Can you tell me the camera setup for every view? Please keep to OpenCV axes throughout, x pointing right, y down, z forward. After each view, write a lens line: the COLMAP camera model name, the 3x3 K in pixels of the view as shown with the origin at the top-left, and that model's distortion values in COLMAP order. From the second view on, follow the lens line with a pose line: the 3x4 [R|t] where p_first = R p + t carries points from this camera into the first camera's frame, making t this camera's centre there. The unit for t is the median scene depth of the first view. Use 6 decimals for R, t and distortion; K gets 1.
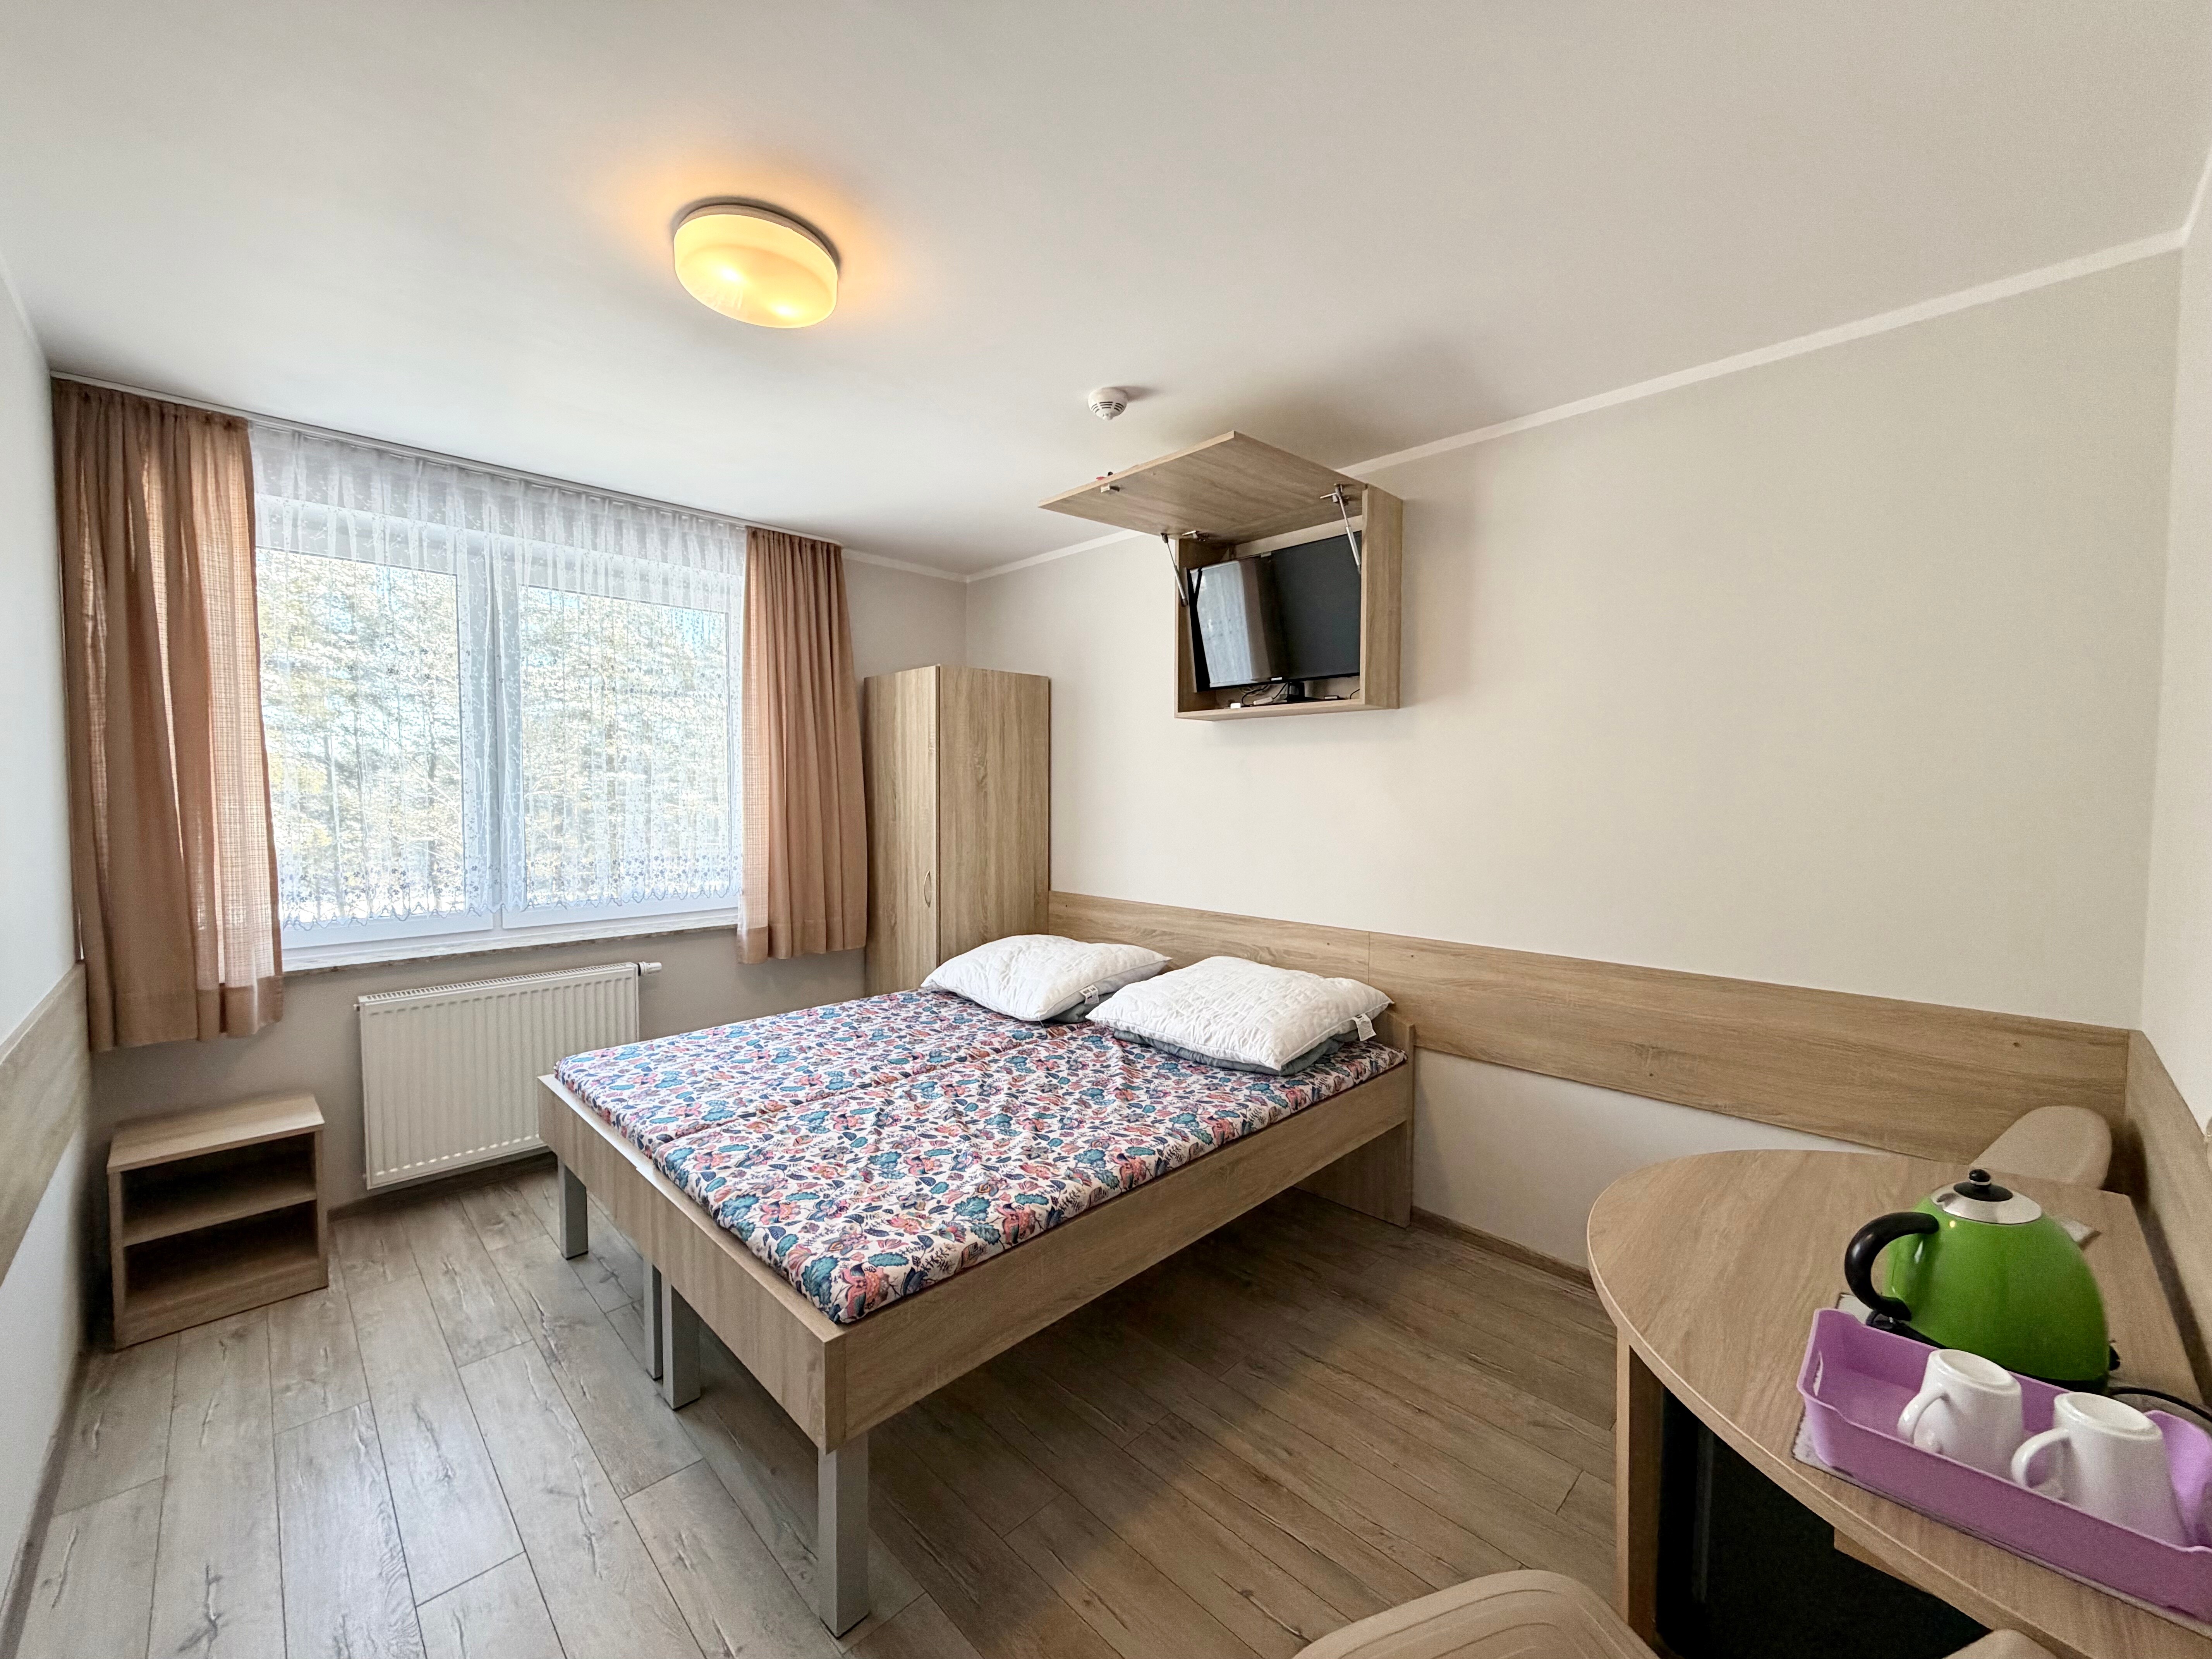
lens RADIAL K [[889.8, 0, 1096.7], [0, 889.8, 826.4], [0, 0, 1]] dist [-0.001703, 0.000018]
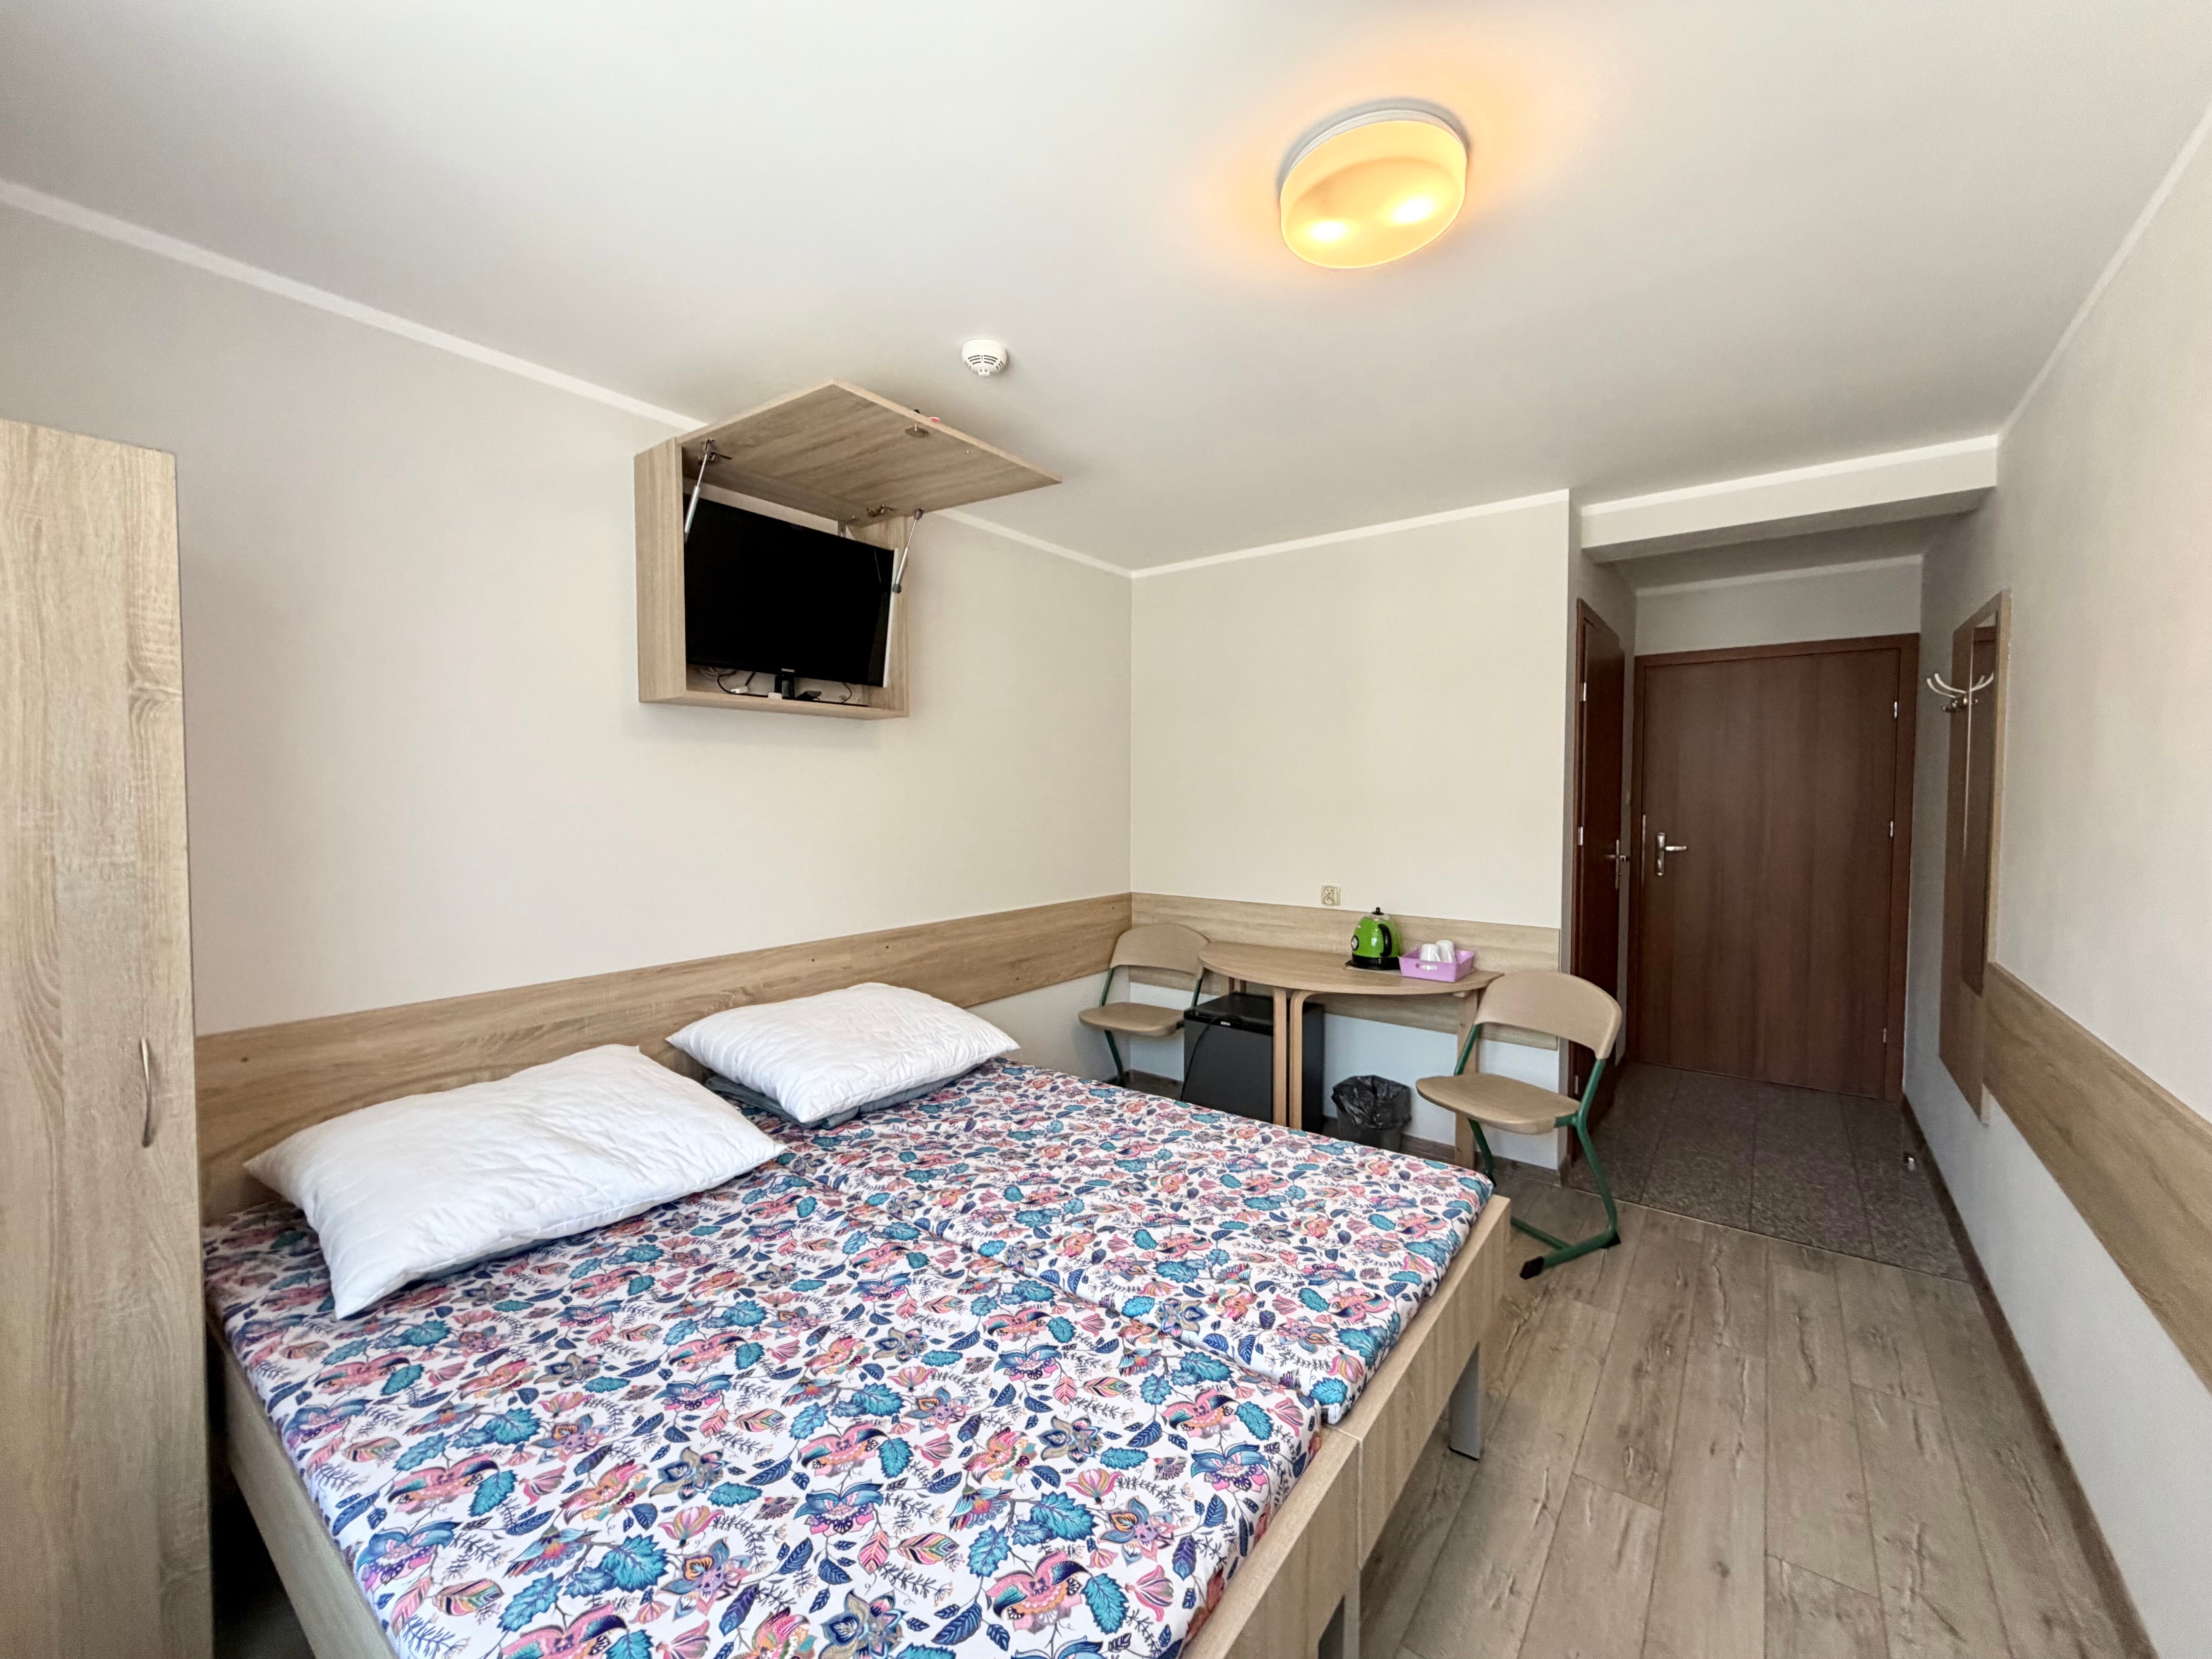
lens RADIAL K [[889.8, 0, 1107.3], [0, 889.8, 822.3], [0, 0, 1]] dist [-0.001703, 0.000018]
pose [[-0.161031, -0.036849, 0.986261, -0.808411], [0.043753, 0.998054, 0.044433, -0.047560], [-0.985979, 0.050307, -0.159105, 0.944857]]
